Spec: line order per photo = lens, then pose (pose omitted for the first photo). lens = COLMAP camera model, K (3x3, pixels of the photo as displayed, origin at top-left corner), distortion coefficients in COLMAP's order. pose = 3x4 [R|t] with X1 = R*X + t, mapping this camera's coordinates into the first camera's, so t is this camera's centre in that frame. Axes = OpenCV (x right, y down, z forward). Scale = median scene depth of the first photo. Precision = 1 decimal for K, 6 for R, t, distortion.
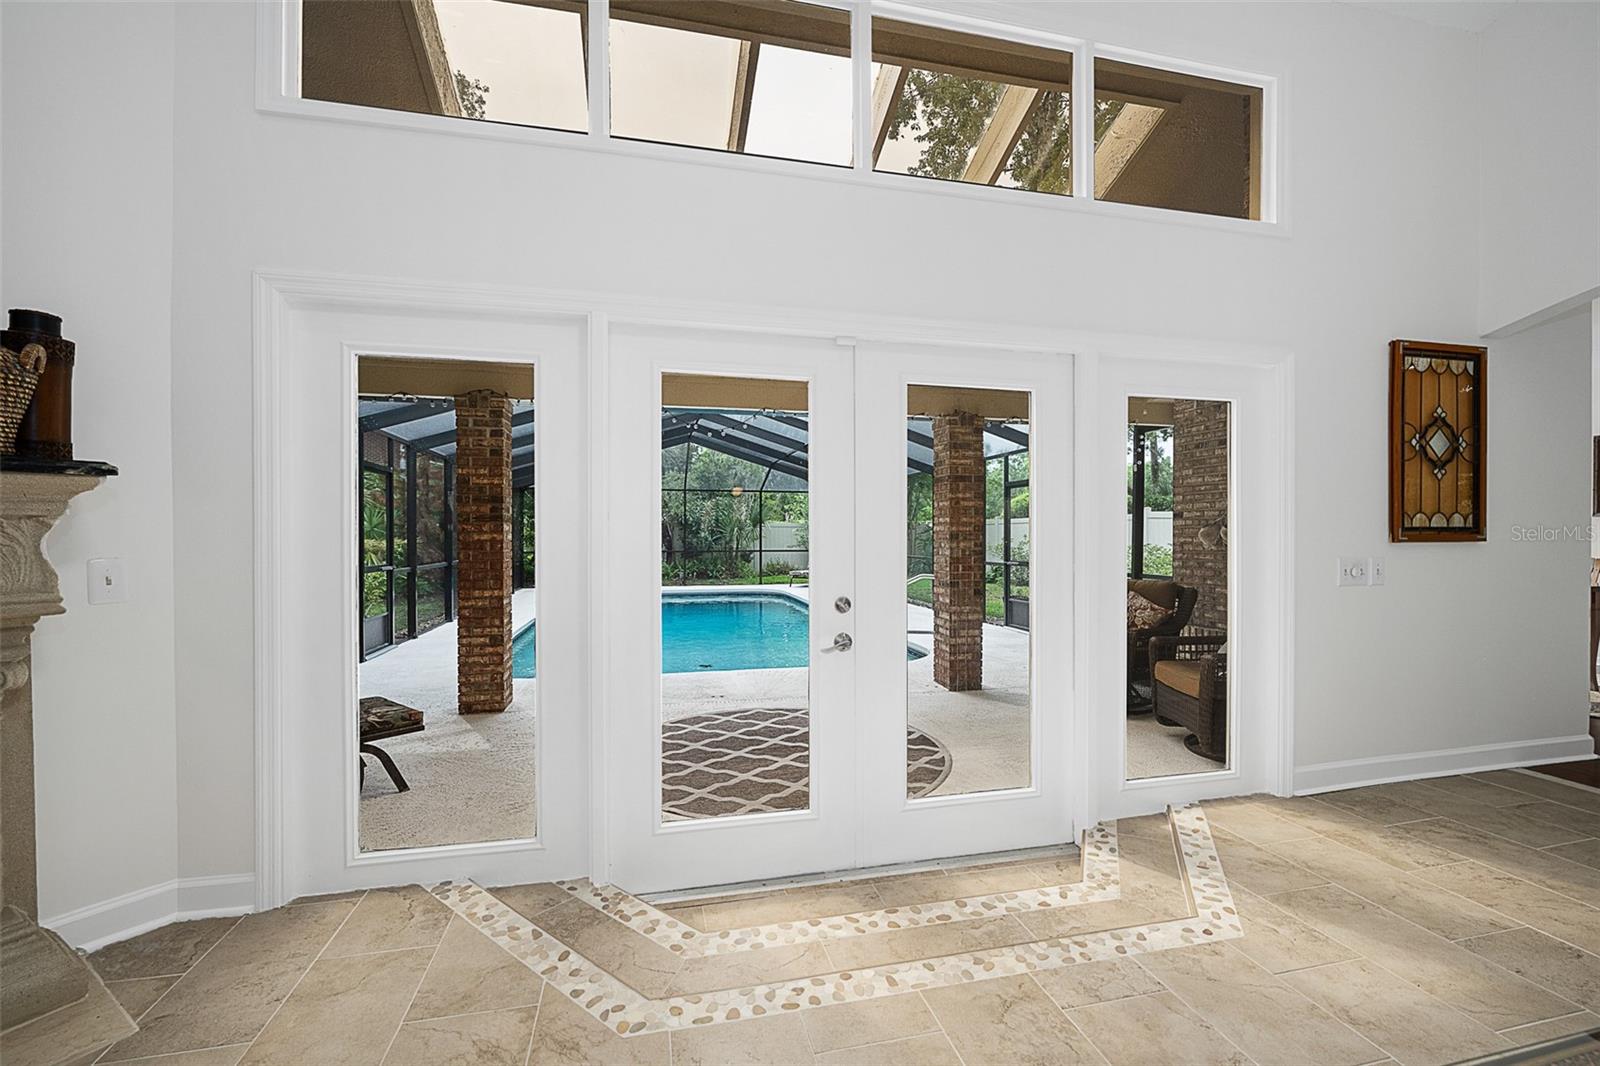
lens RADIAL K [[671.3, 0, 804.5], [0, 671.3, 537.2], [0, 0, 1]] dist [-0.014126, 0.000682]
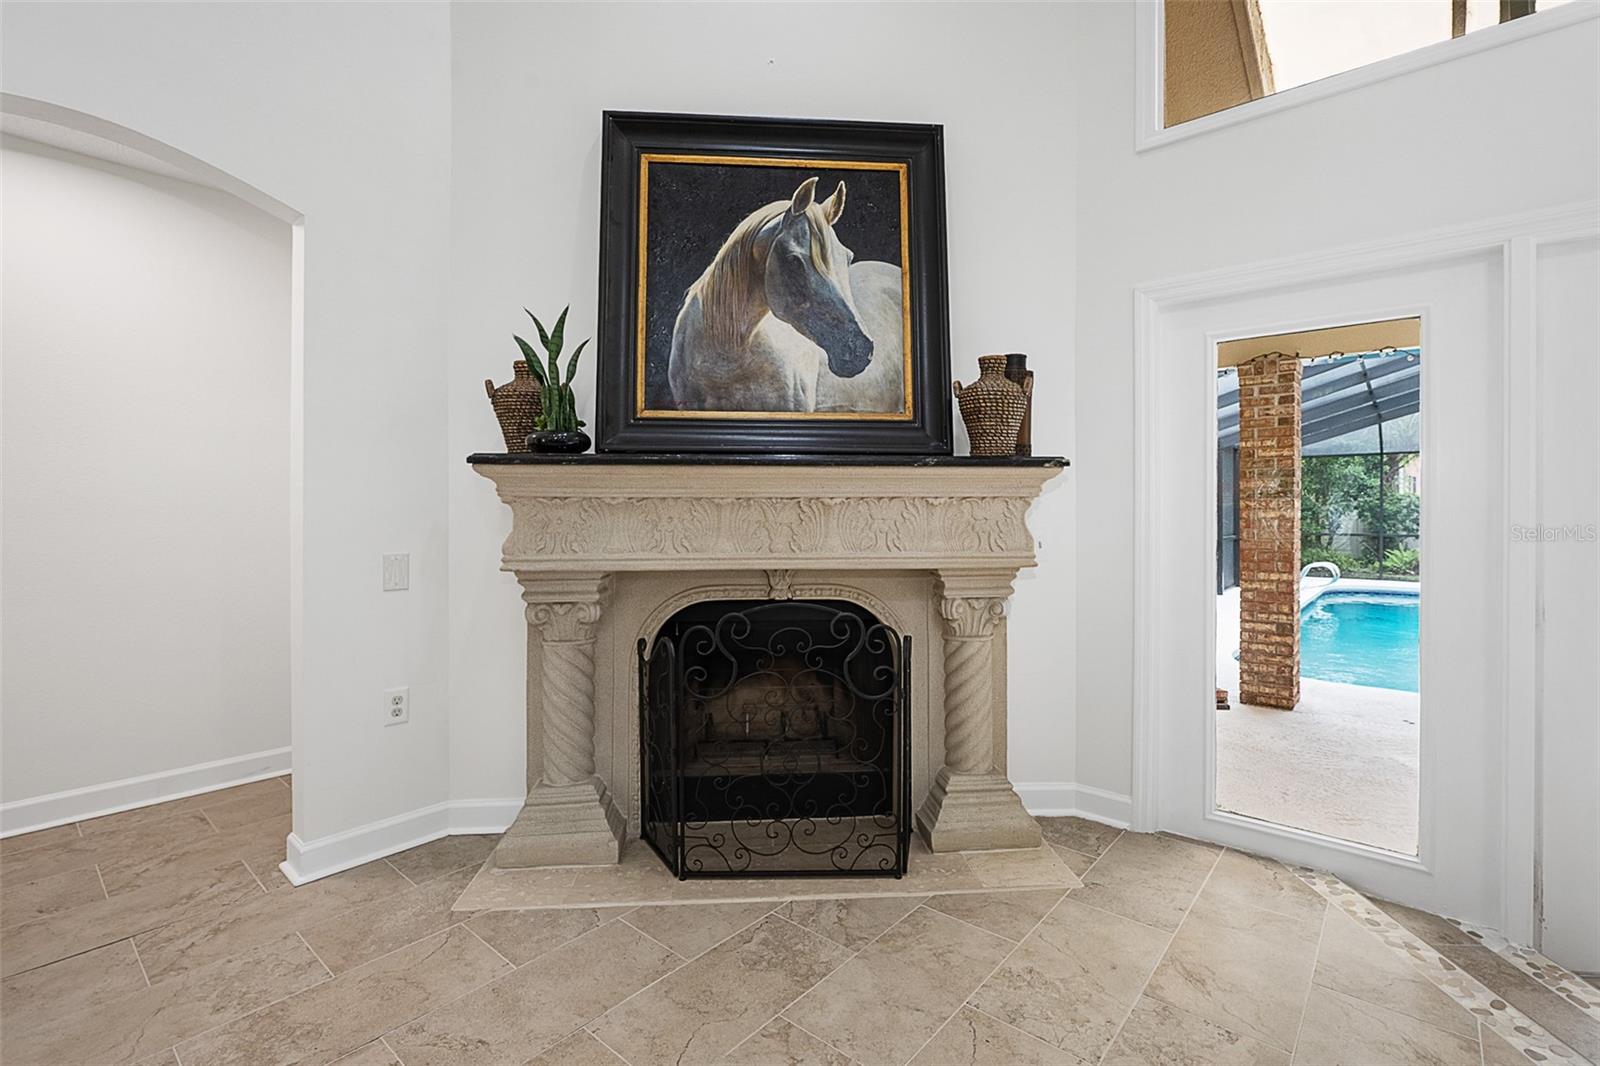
lens RADIAL K [[727.5, 0, 812.2], [0, 727.5, 511.0], [0, 0, 1]] dist [-0.010268, 0.000875]
pose [[0.589408, 0.000518, -0.807835, -0.048247], [-0.005662, 0.999978, -0.003490, 0.001771], [0.807815, 0.006631, 0.589398, -0.090037]]
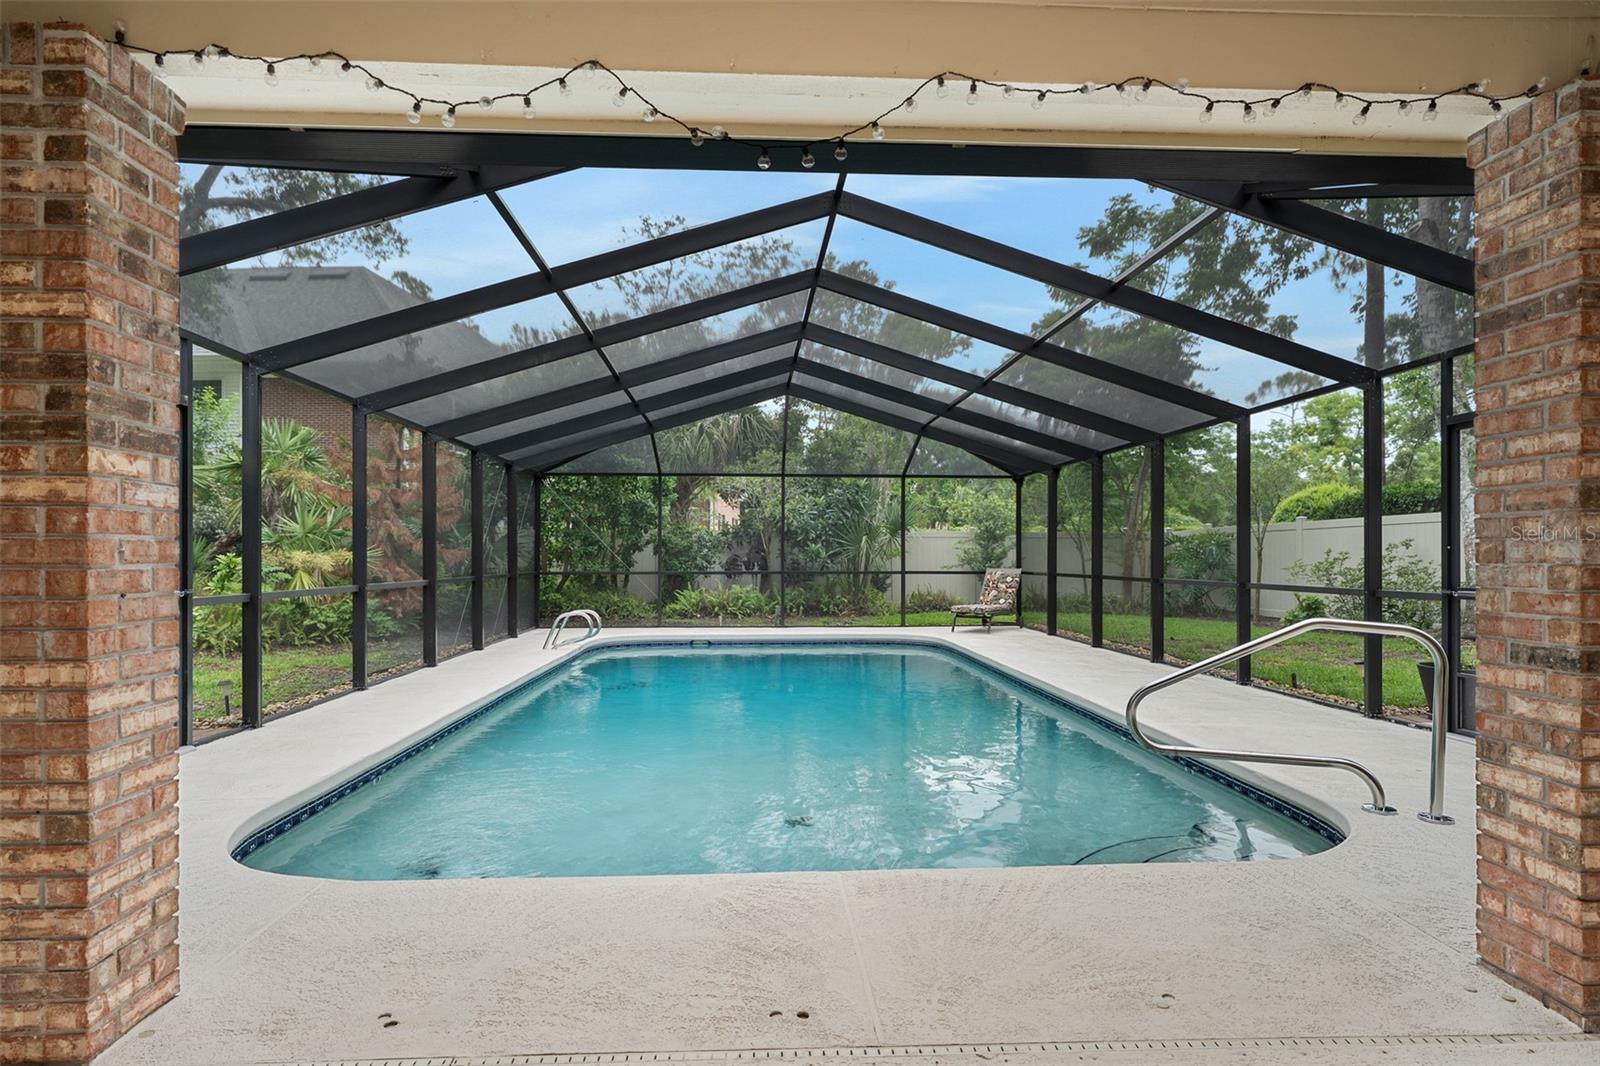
lens RADIAL K [[898.2, 0, 813.5], [0, 898.2, 534.8], [0, 0, 1]] dist [0.000655, 0.000324]
pose [[0.987213, -0.002276, -0.159389, -0.059434], [-0.001963, 0.999649, -0.026428, 0.030256], [0.159393, 0.026402, 0.986862, 0.651489]]
